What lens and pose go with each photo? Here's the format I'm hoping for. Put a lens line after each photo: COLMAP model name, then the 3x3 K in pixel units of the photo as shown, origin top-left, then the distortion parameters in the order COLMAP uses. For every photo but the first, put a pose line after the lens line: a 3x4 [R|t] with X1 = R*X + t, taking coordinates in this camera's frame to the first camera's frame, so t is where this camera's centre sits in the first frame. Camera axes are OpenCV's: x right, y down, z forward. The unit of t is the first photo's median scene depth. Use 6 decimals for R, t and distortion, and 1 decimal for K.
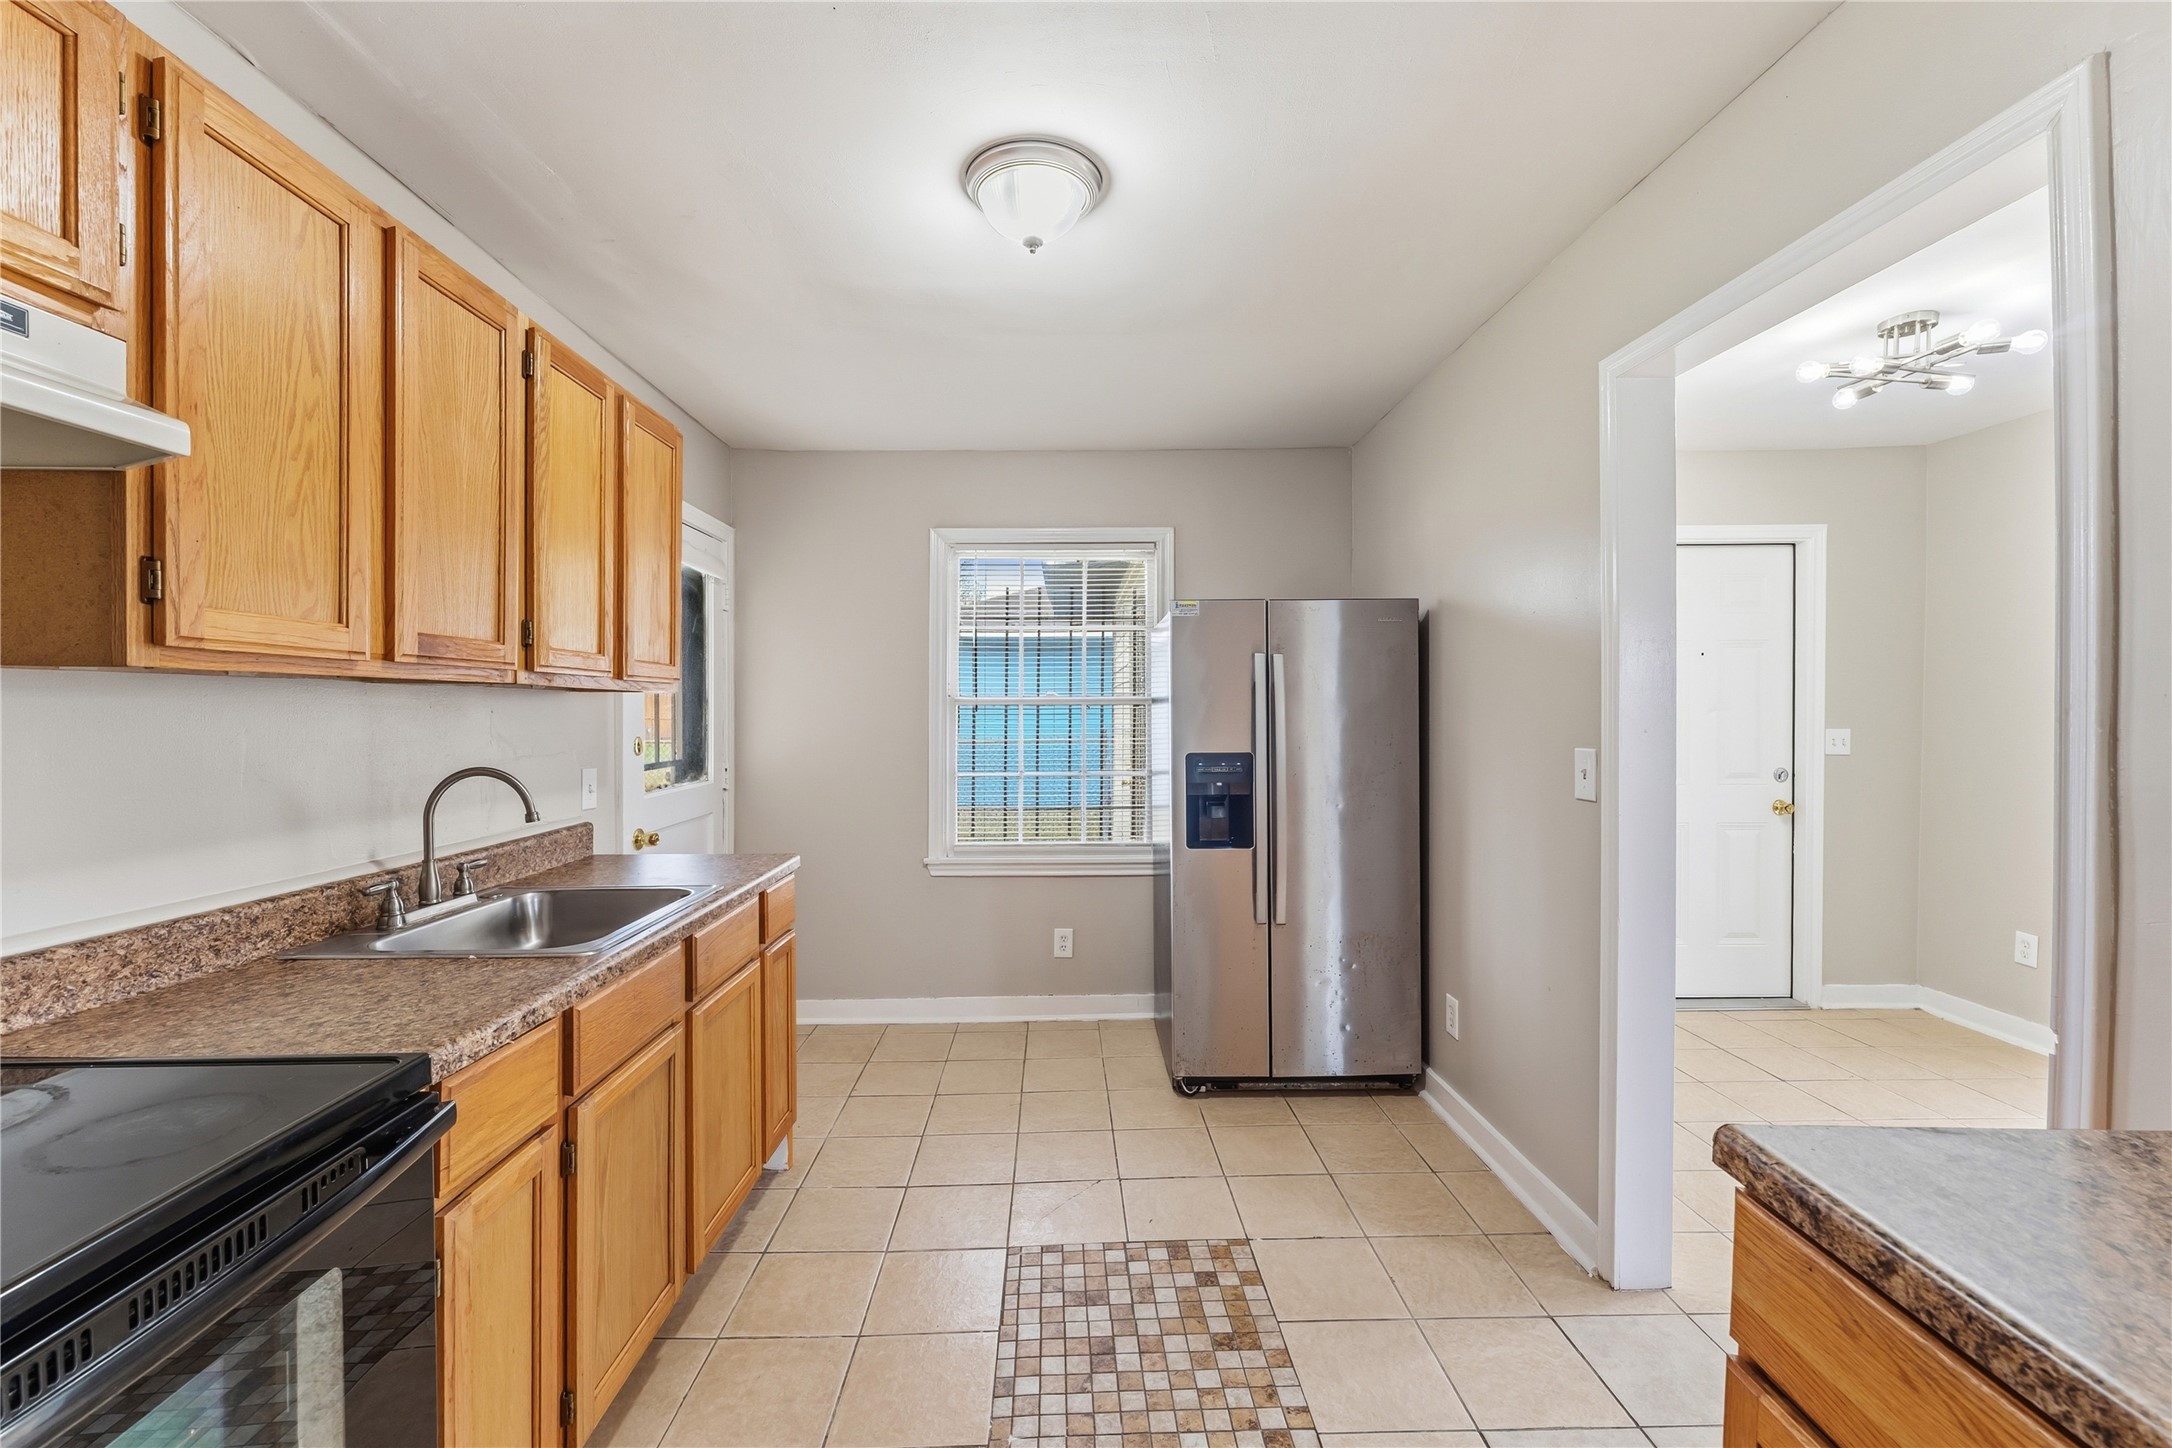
lens RADIAL K [[898.0, 0, 1083.8], [0, 898.0, 705.7], [0, 0, 1]] dist [0.000396, -0.000201]
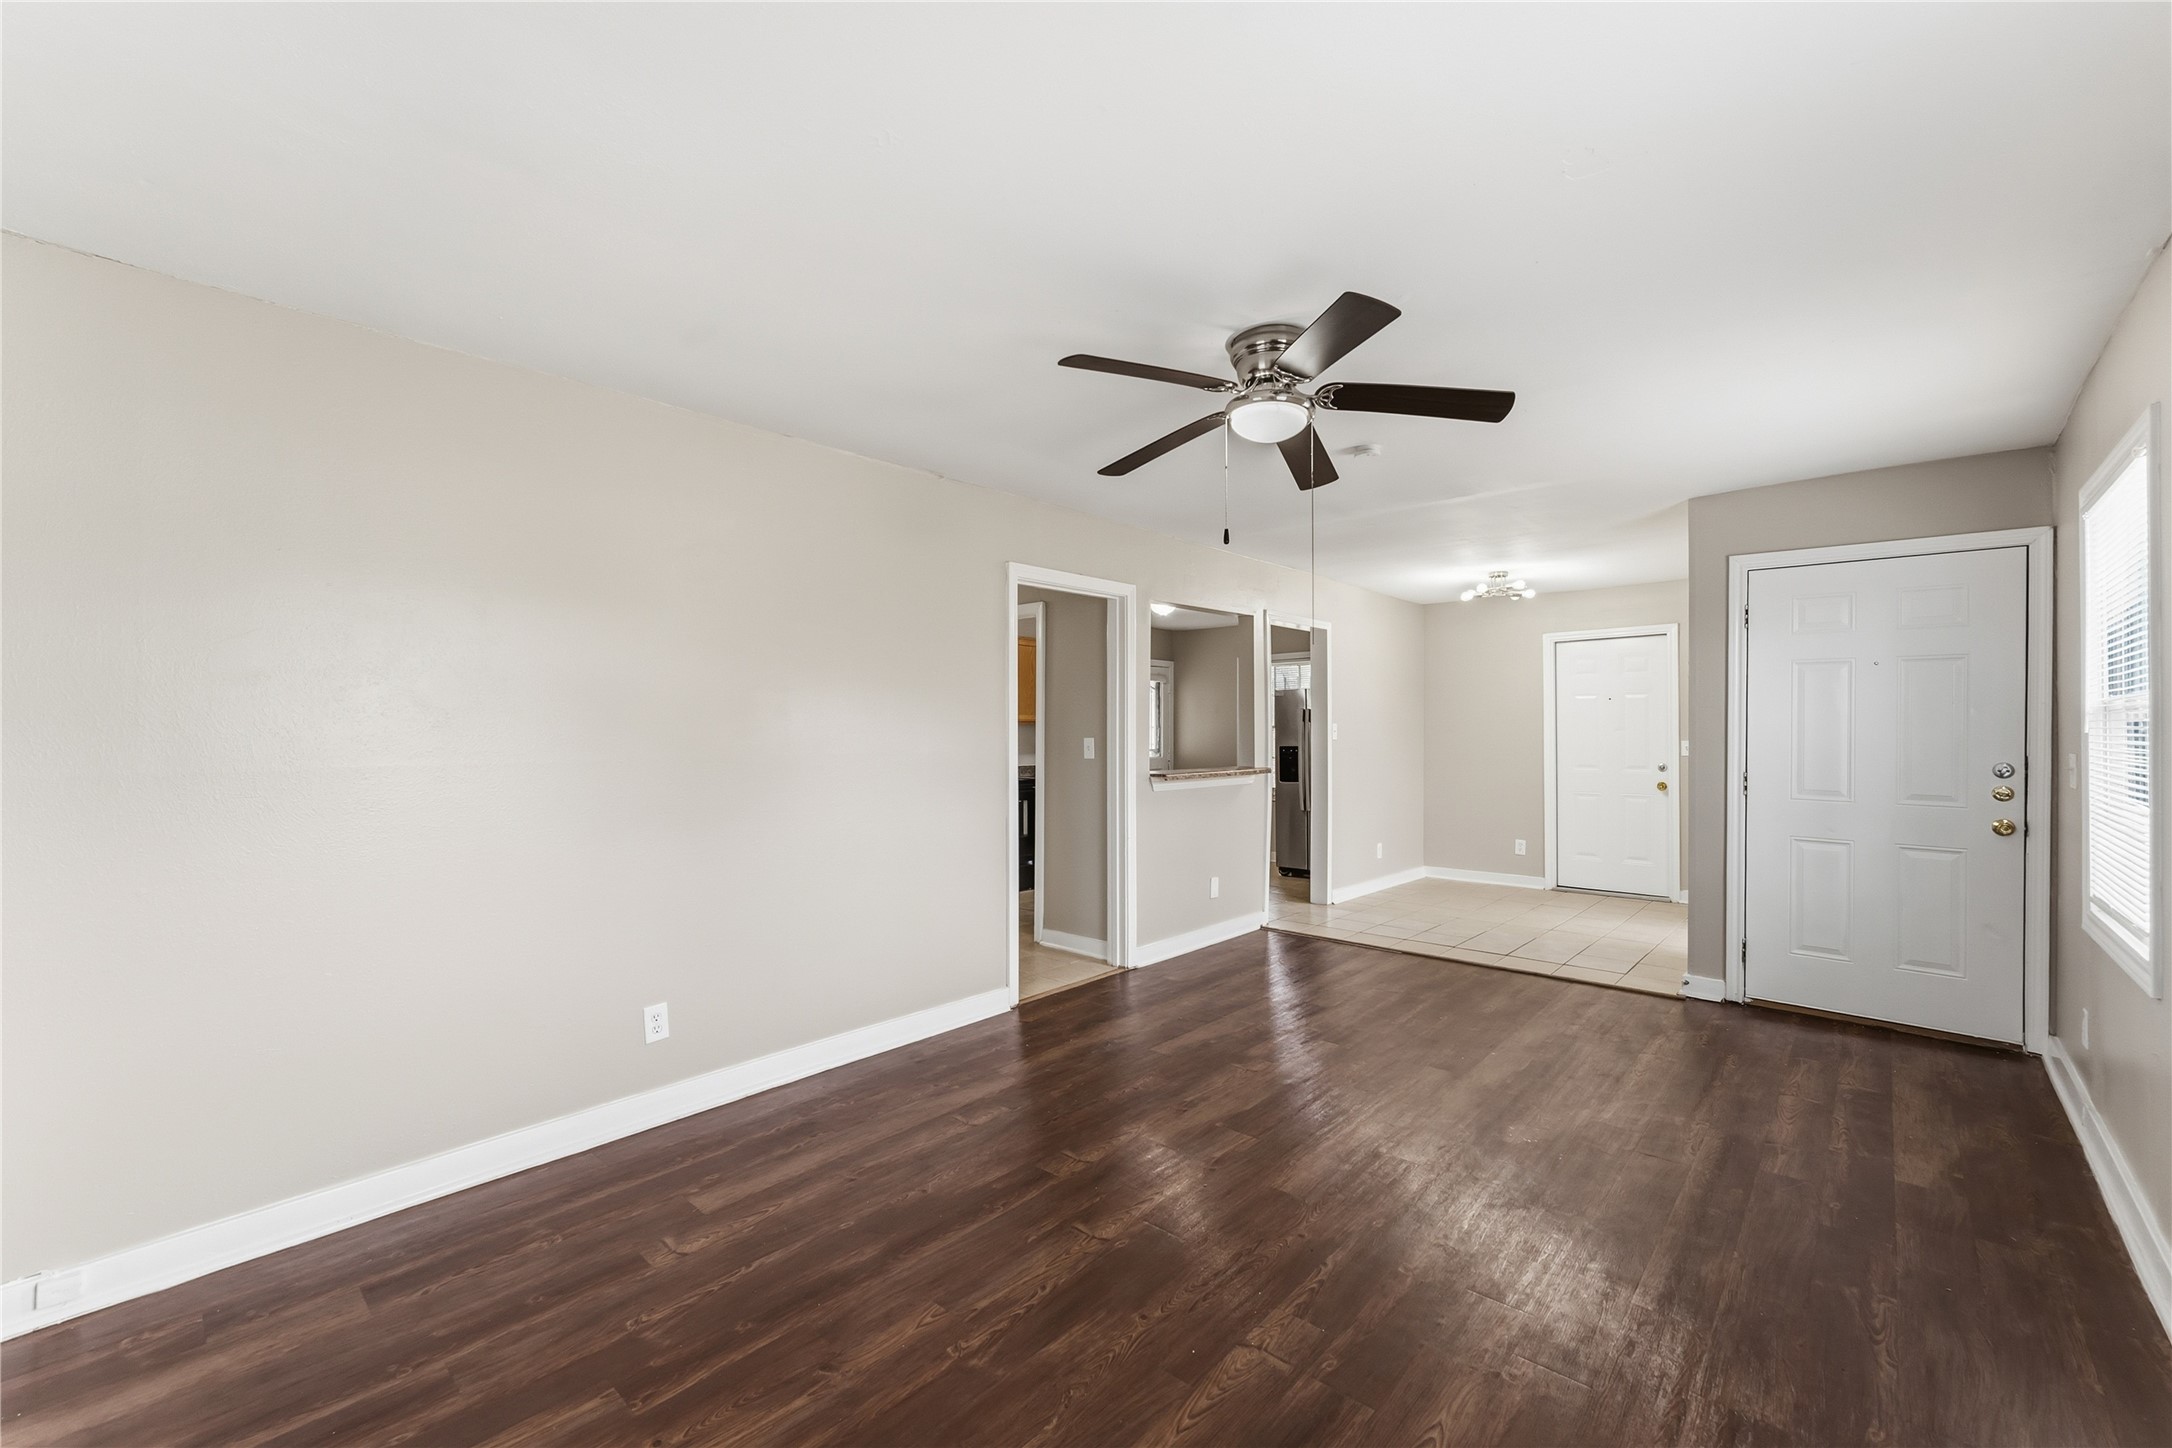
lens RADIAL K [[898.0, 0, 1081.9], [0, 898.0, 731.3], [0, 0, 1]] dist [0.000396, -0.000201]
pose [[0.719103, -0.001490, -0.694902, 3.178502], [0.004221, 0.999989, 0.002224, -0.000726], [0.694891, -0.004533, 0.719101, -2.745420]]
